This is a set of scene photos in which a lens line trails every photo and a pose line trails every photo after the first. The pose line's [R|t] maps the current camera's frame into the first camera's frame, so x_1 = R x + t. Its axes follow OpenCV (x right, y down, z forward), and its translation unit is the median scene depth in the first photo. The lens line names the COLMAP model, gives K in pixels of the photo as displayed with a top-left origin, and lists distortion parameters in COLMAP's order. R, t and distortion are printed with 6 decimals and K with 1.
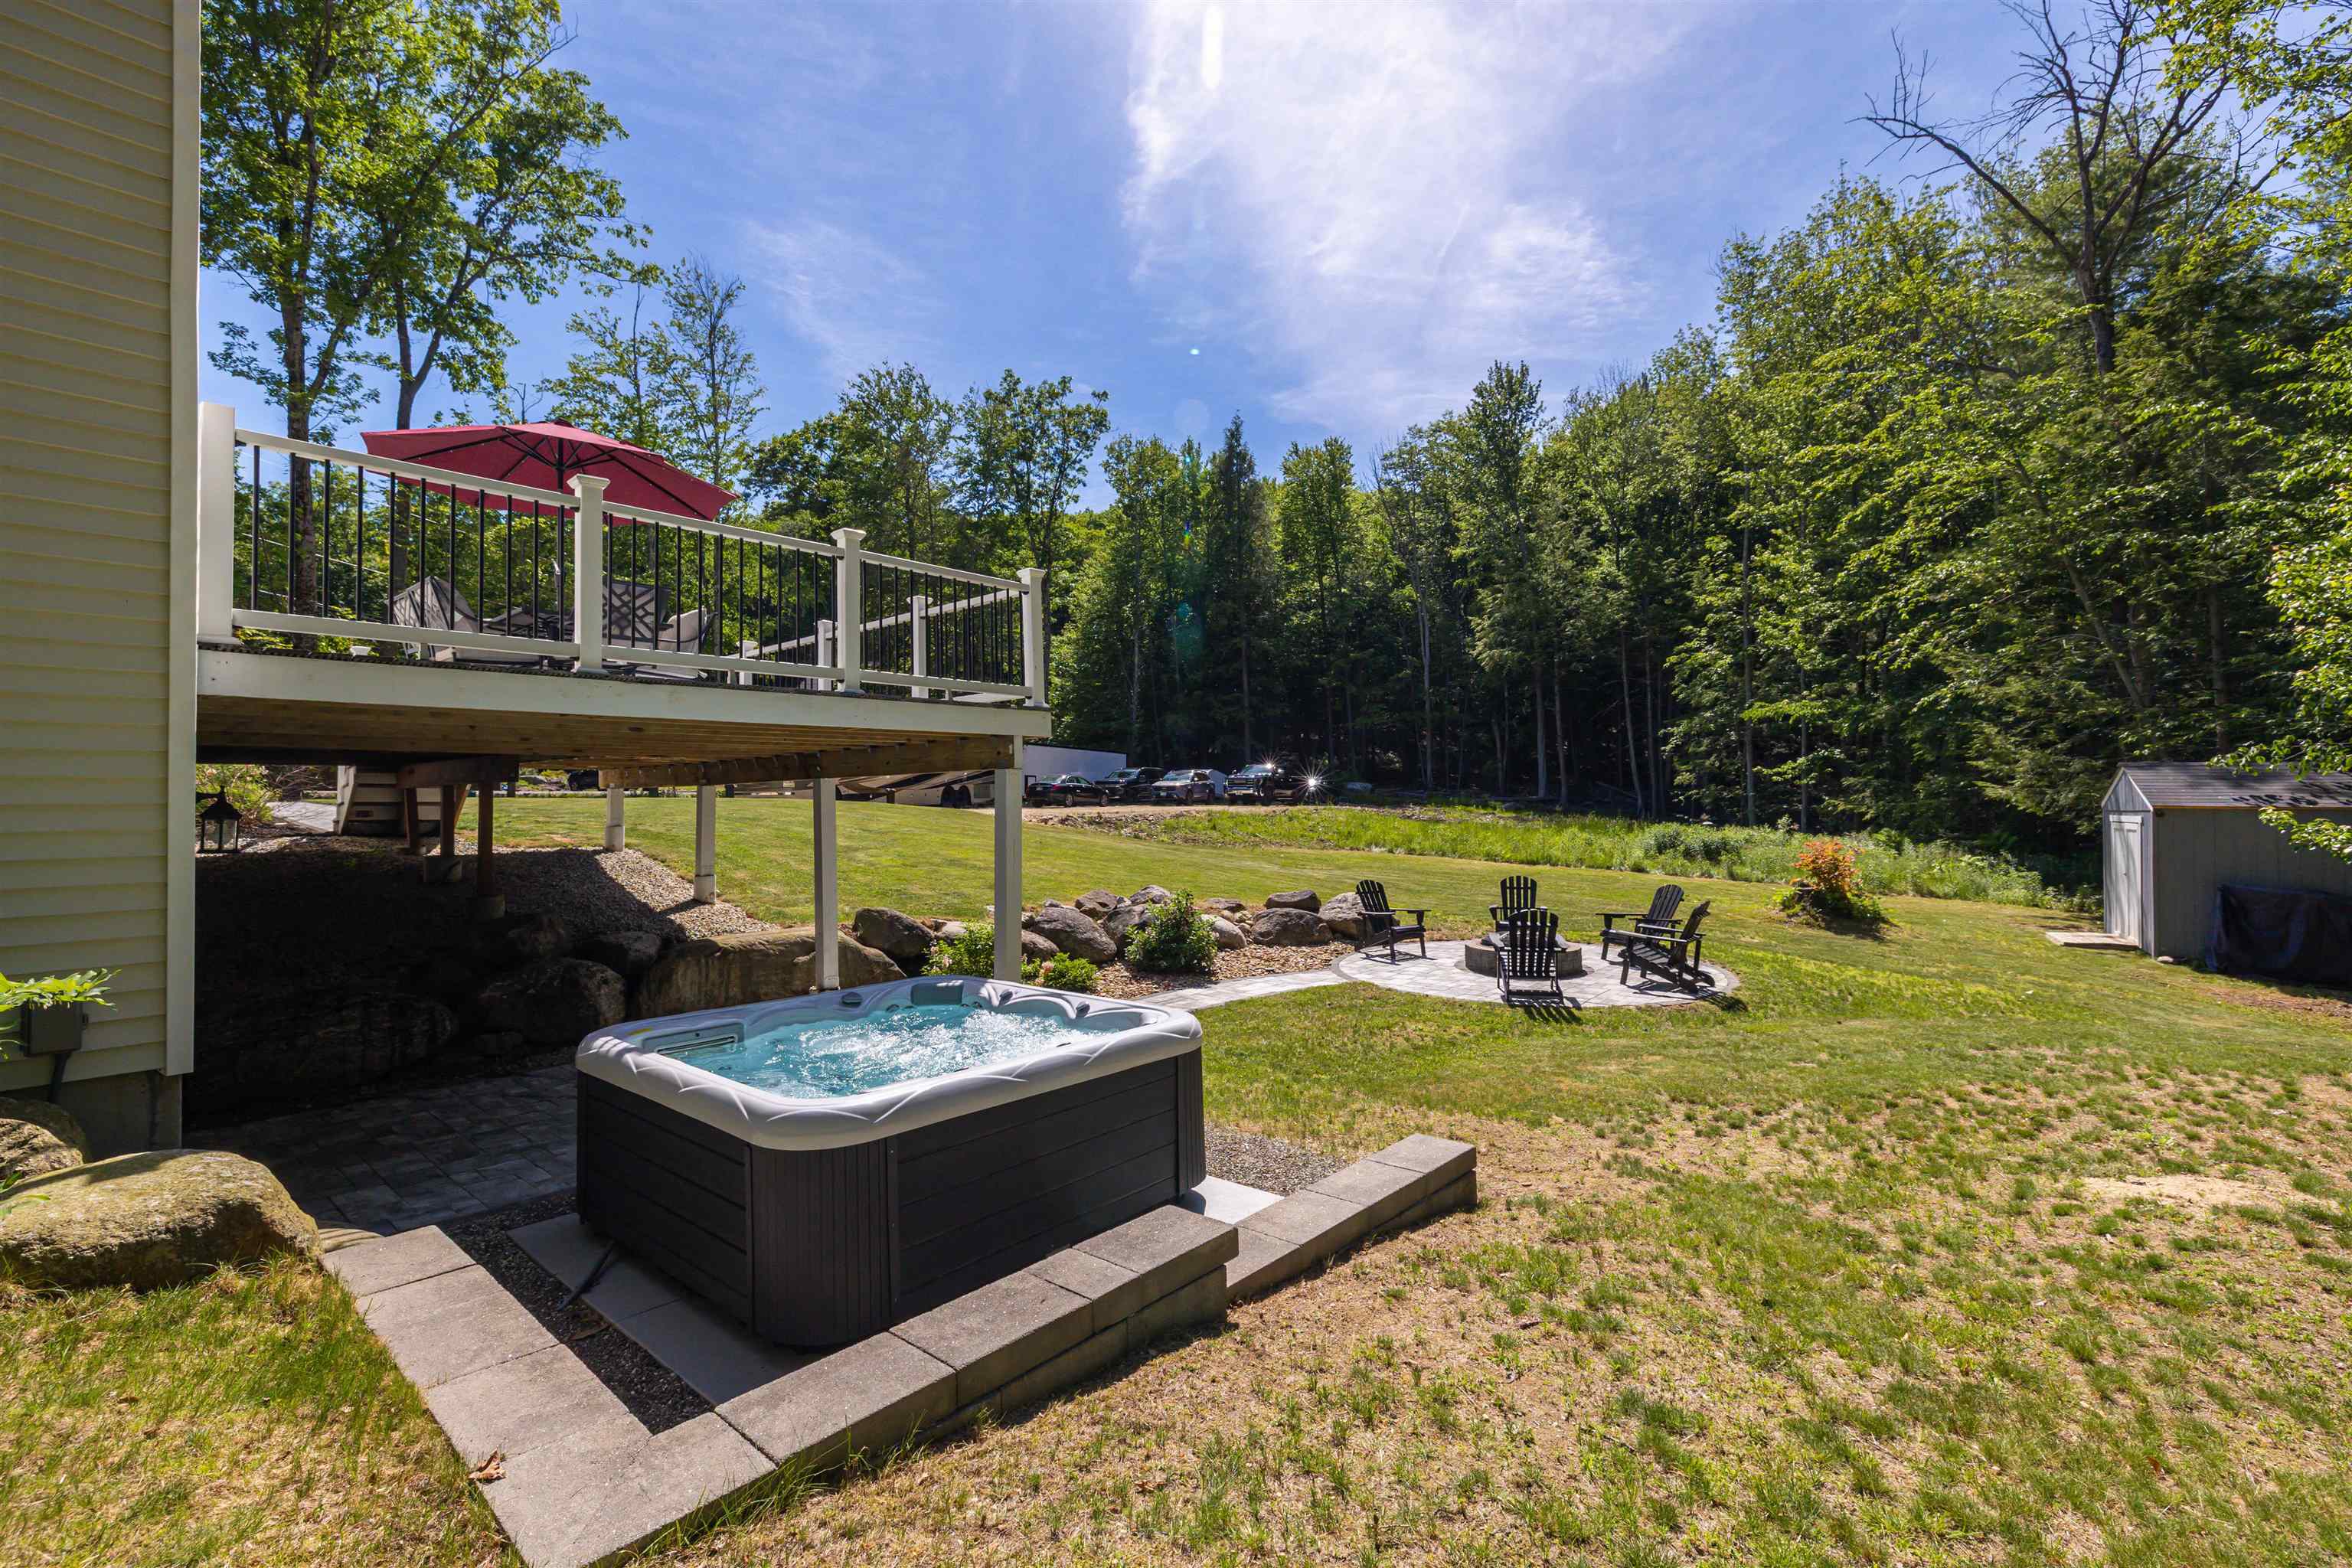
lens RADIAL K [[1015.6, 0, 1181.9], [0, 1015.6, 779.7], [0, 0, 1]] dist [0.003784, -0.000534]
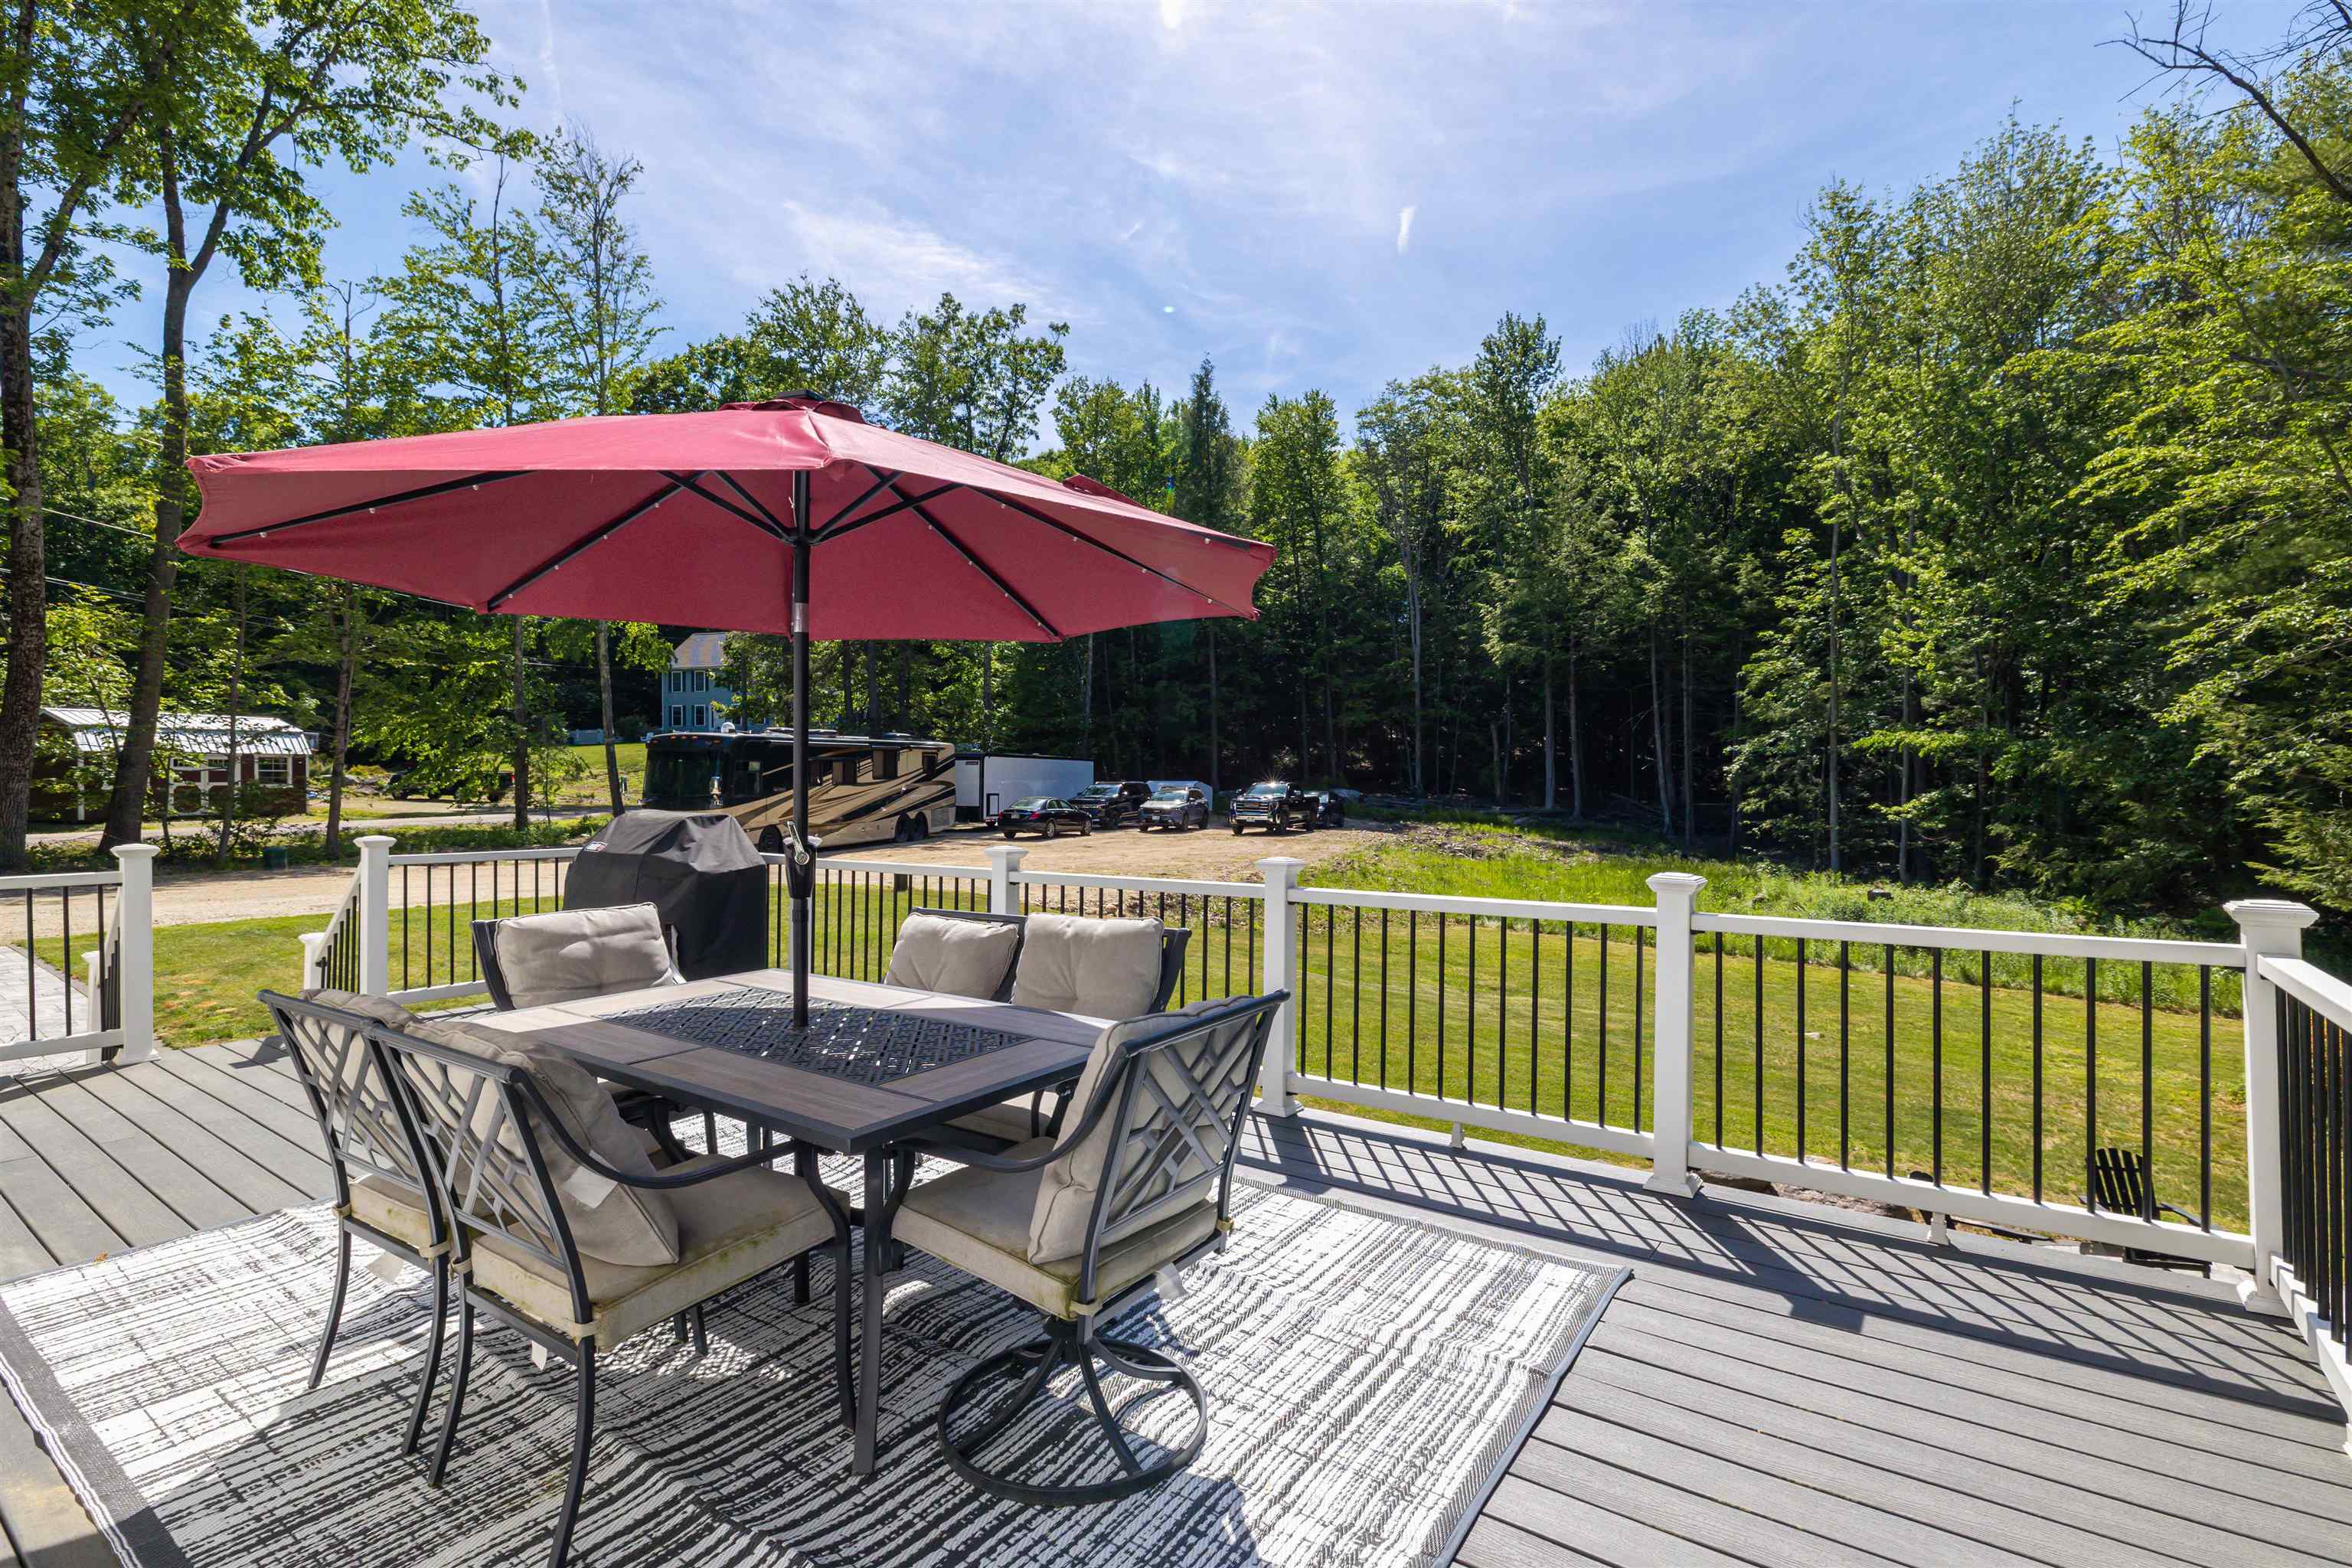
lens RADIAL K [[1109.1, 0, 1184.7], [0, 1109.1, 778.2], [0, 0, 1]] dist [-0.008330, 0.002378]
pose [[0.995275, 0.009515, 0.096627, -0.088147], [-0.011567, 0.999719, 0.020698, -0.040184], [-0.096403, -0.021718, 0.995105, 0.104713]]
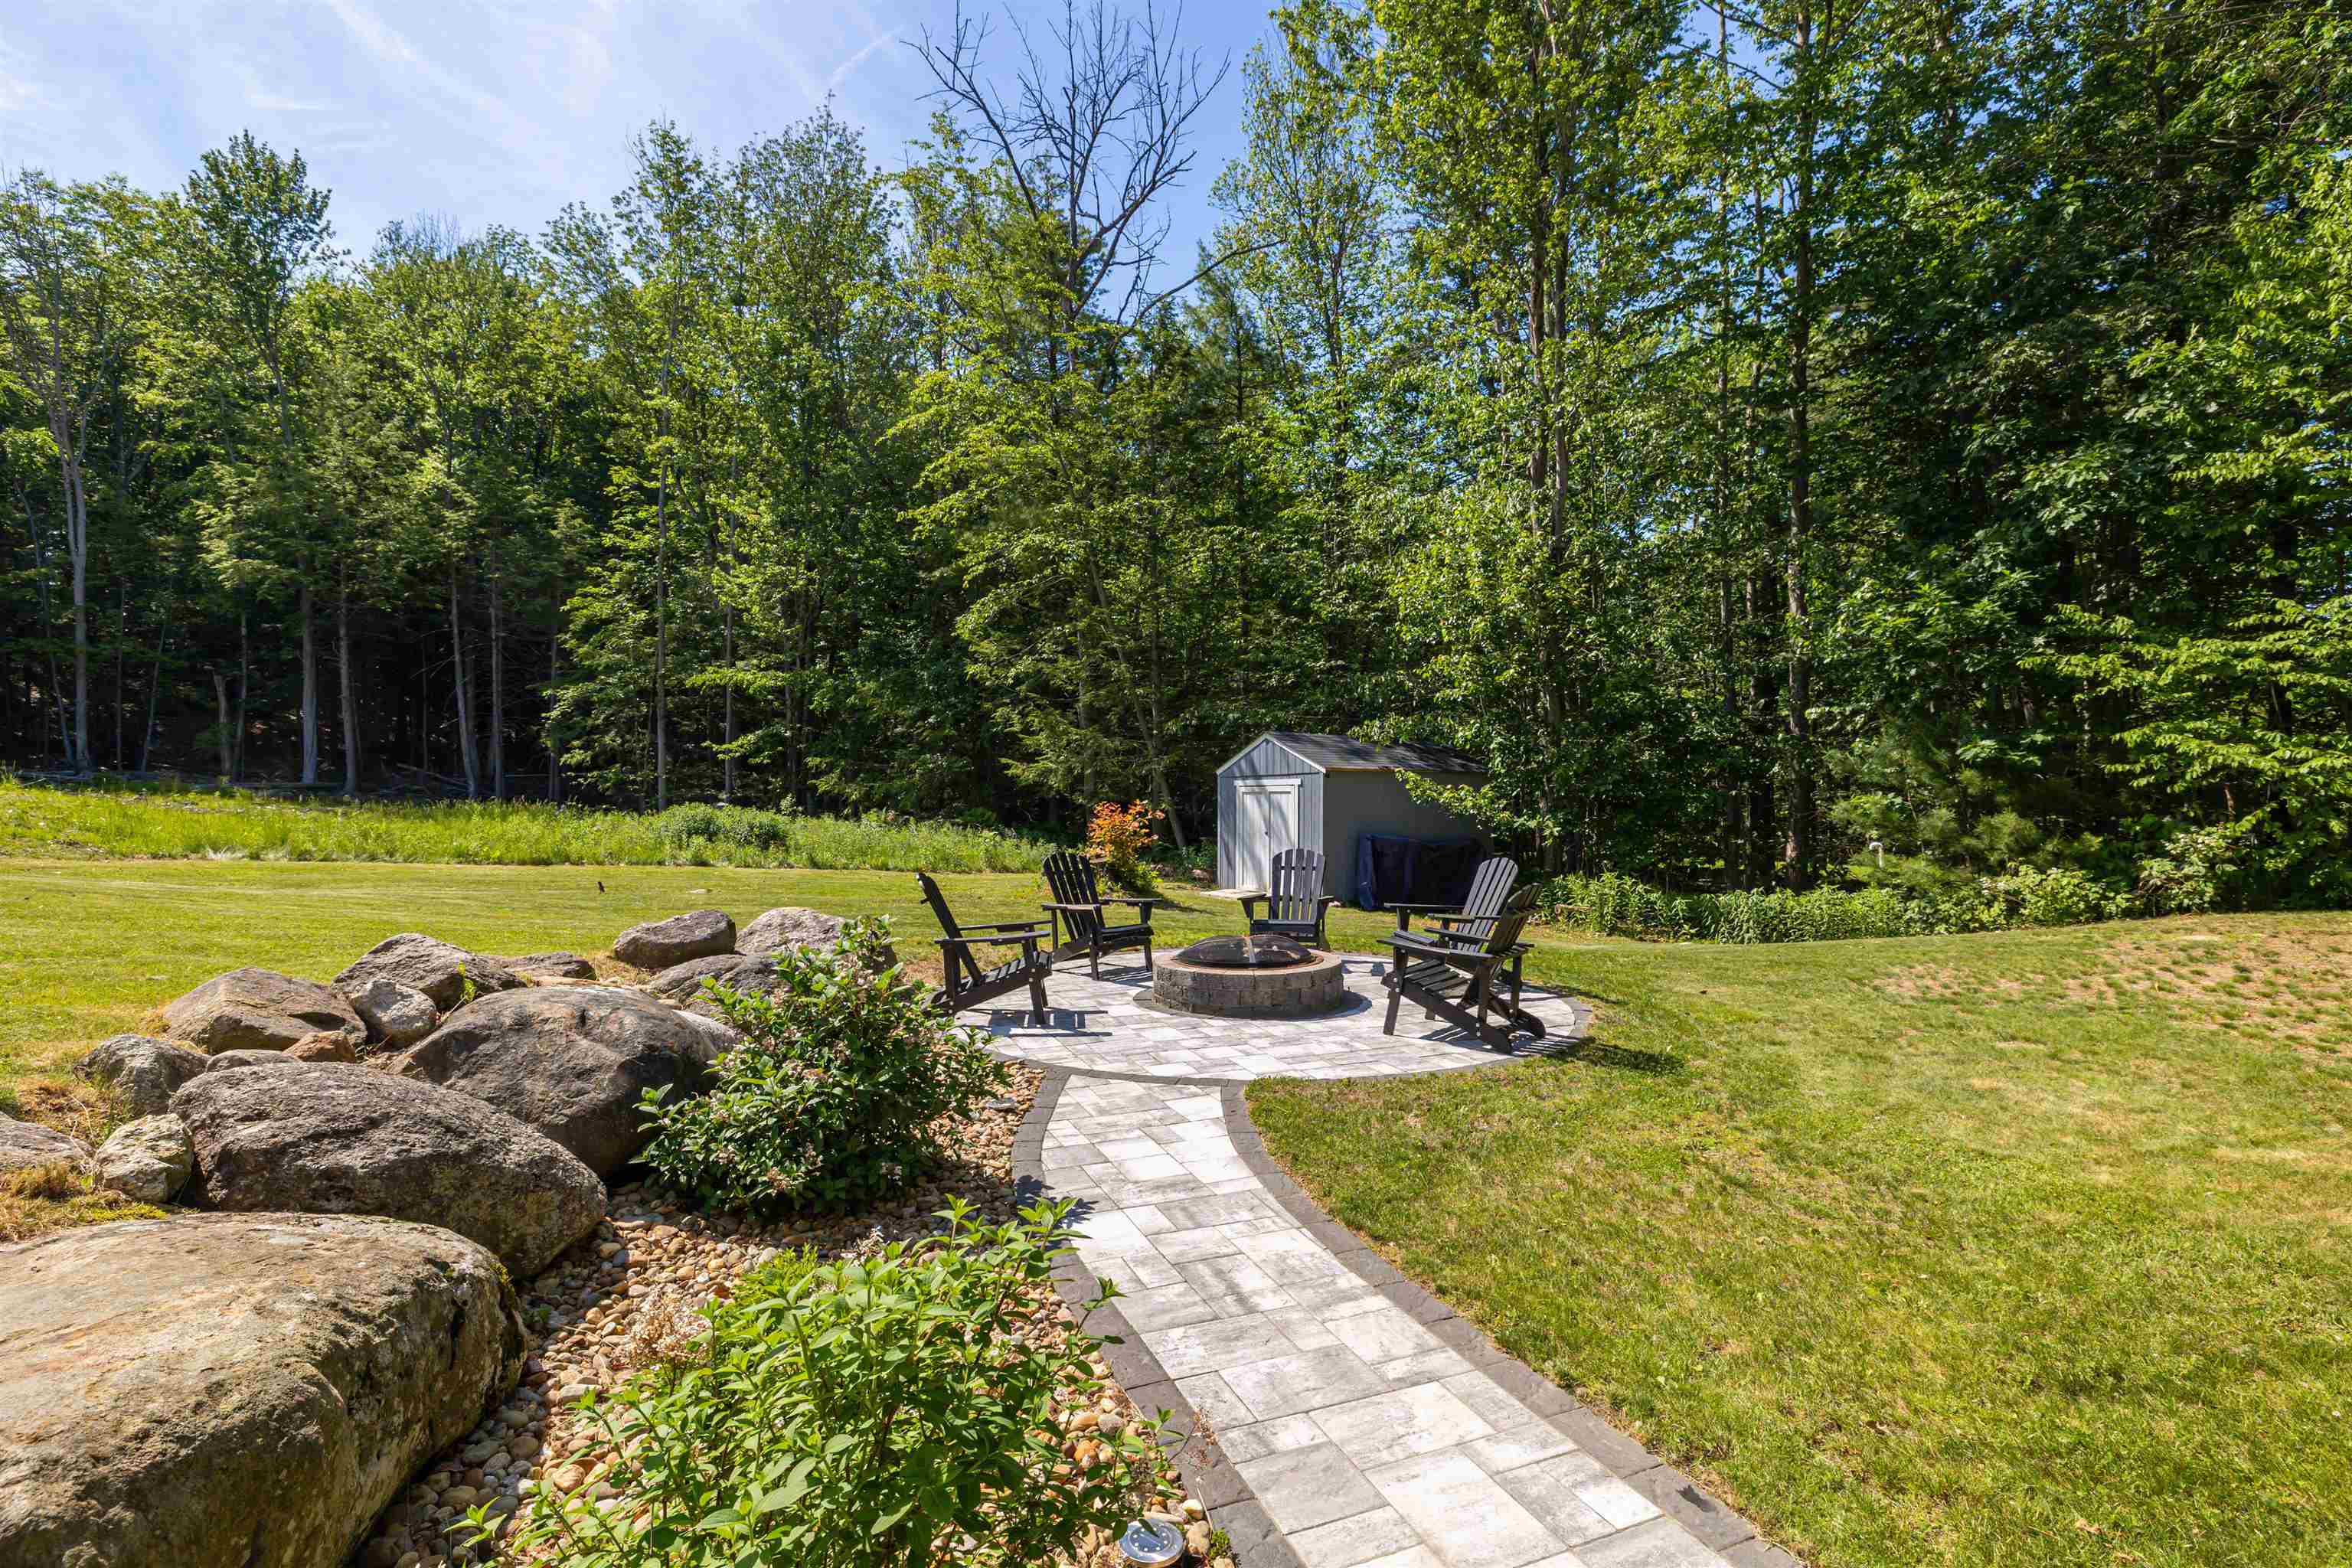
lens RADIAL K [[1109.1, 0, 1176.3], [0, 1109.1, 779.5], [0, 0, 1]] dist [-0.008330, 0.002378]
pose [[0.467319, 0.015403, 0.883955, -0.061386], [-0.017782, 0.999810, -0.008021, 0.015676], [-0.883910, -0.011971, 0.467504, 0.177486]]
